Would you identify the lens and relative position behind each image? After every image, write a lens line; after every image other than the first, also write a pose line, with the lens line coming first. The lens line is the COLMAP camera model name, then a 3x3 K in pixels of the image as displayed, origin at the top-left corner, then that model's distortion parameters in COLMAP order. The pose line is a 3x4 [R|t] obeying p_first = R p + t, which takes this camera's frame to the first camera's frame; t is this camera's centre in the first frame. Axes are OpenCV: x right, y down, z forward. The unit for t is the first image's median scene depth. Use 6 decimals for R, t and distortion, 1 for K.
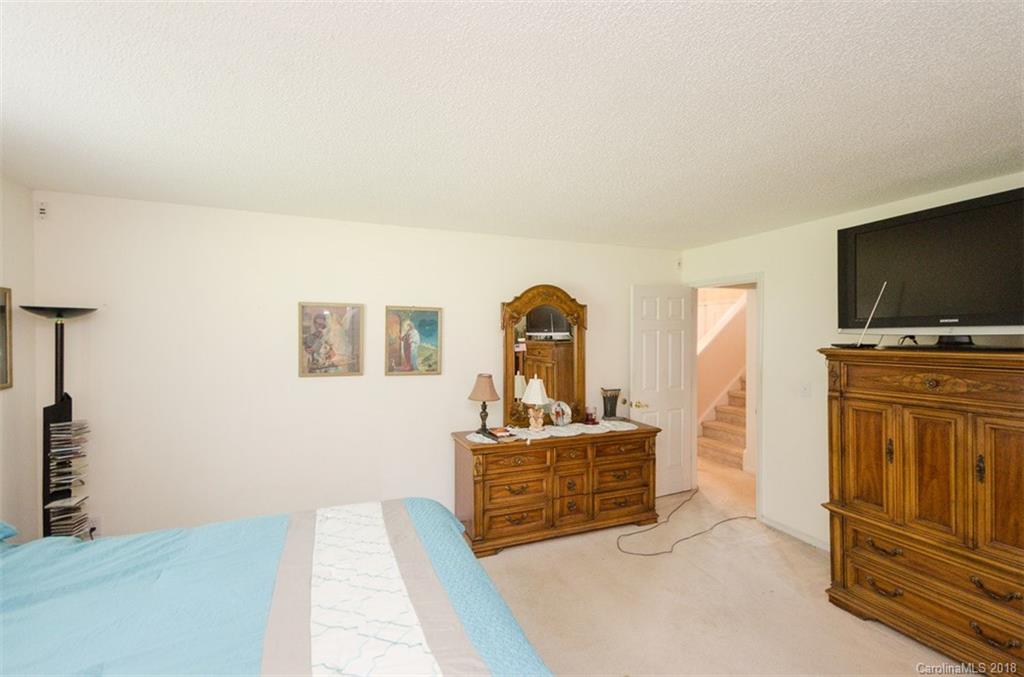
lens RADIAL K [[448.0, 0, 506.7], [0, 448.0, 339.8], [0, 0, 1]] dist [0.017408, -0.000147]
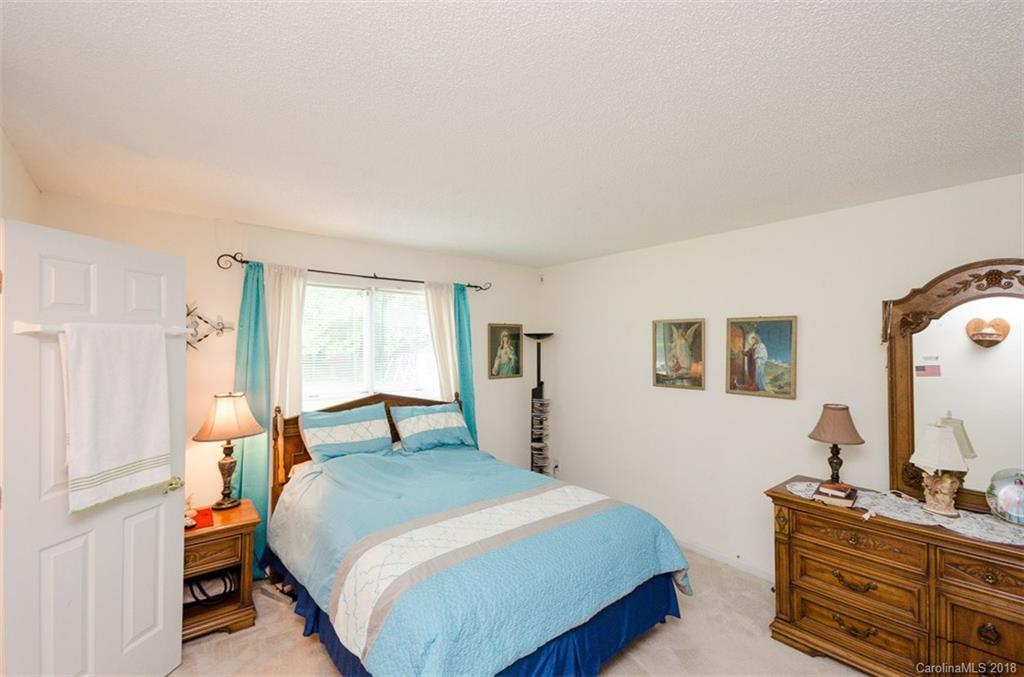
lens RADIAL K [[448.0, 0, 504.8], [0, 448.0, 339.0], [0, 0, 1]] dist [0.017408, -0.000147]
pose [[0.283304, -0.017854, -0.958864, 0.511783], [-0.010164, 0.999715, -0.021617, -0.007767], [0.958976, 0.015870, 0.283042, 0.297946]]
